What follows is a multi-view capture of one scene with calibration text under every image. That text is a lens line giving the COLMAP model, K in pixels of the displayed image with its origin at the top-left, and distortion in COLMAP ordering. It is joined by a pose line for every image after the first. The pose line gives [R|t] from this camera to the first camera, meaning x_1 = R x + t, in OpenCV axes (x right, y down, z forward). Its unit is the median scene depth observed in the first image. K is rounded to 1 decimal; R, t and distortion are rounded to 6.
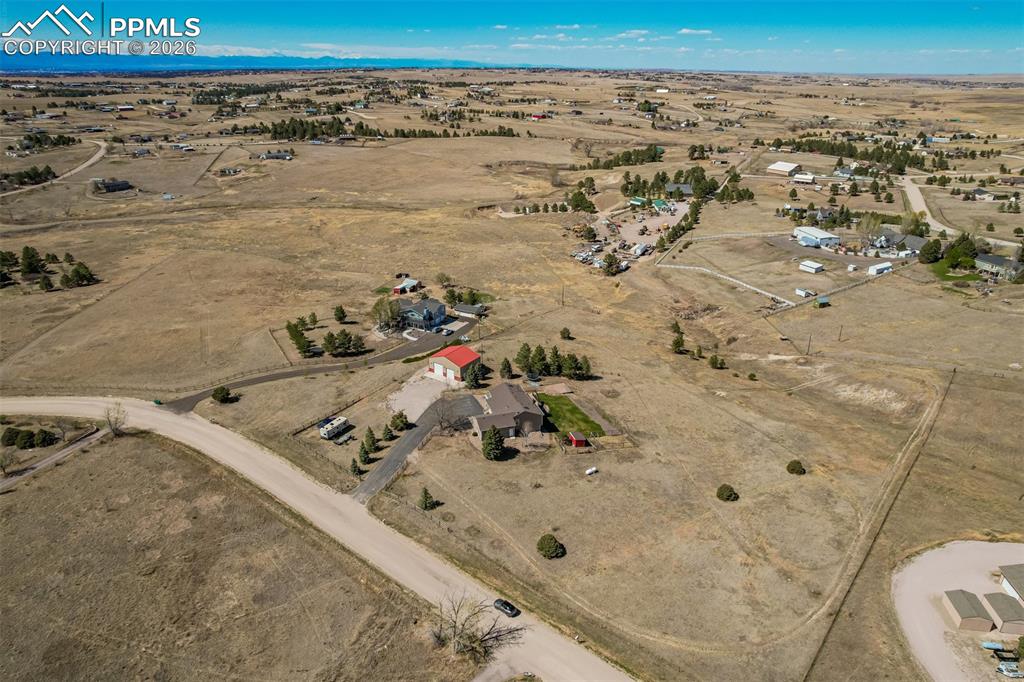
lens RADIAL K [[660.4, 0, 512.0], [0, 660.4, 341.0], [0, 0, 1]] dist [-0.071670, 0.057642]
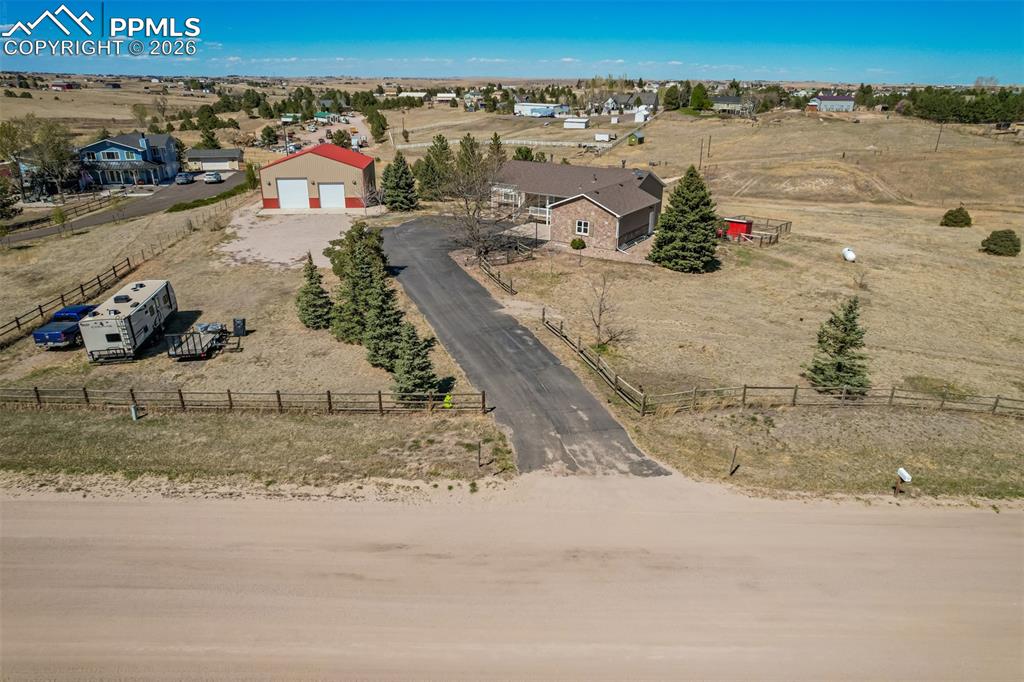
lens RADIAL K [[653.3, 0, 512.0], [0, 653.3, 341.0], [0, 0, 1]] dist [-0.073695, 0.067031]
pose [[0.787207, -0.234384, 0.570412, -0.233626], [0.238260, 0.968730, 0.069239, 0.123731], [-0.568804, 0.081401, 0.818435, 0.568514]]
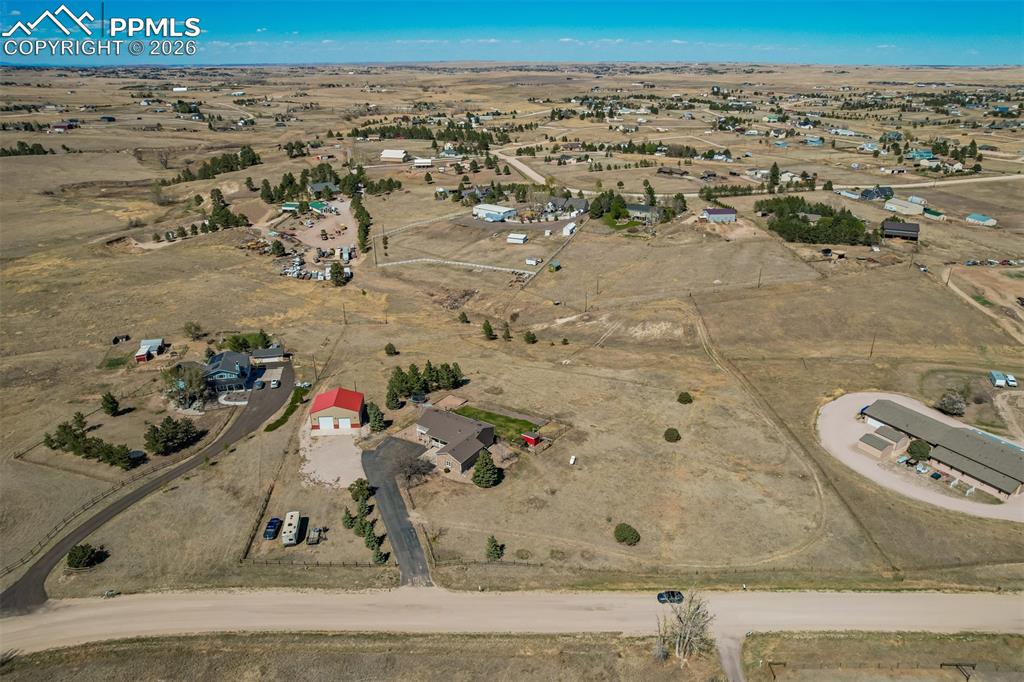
lens RADIAL K [[677.0, 0, 512.0], [0, 677.0, 341.0], [0, 0, 1]] dist [-0.073271, 0.065720]
pose [[0.777911, -0.253003, 0.575190, -0.368200], [0.252560, 0.964059, 0.082479, -0.064974], [-0.575385, 0.081109, 0.813851, 0.140335]]
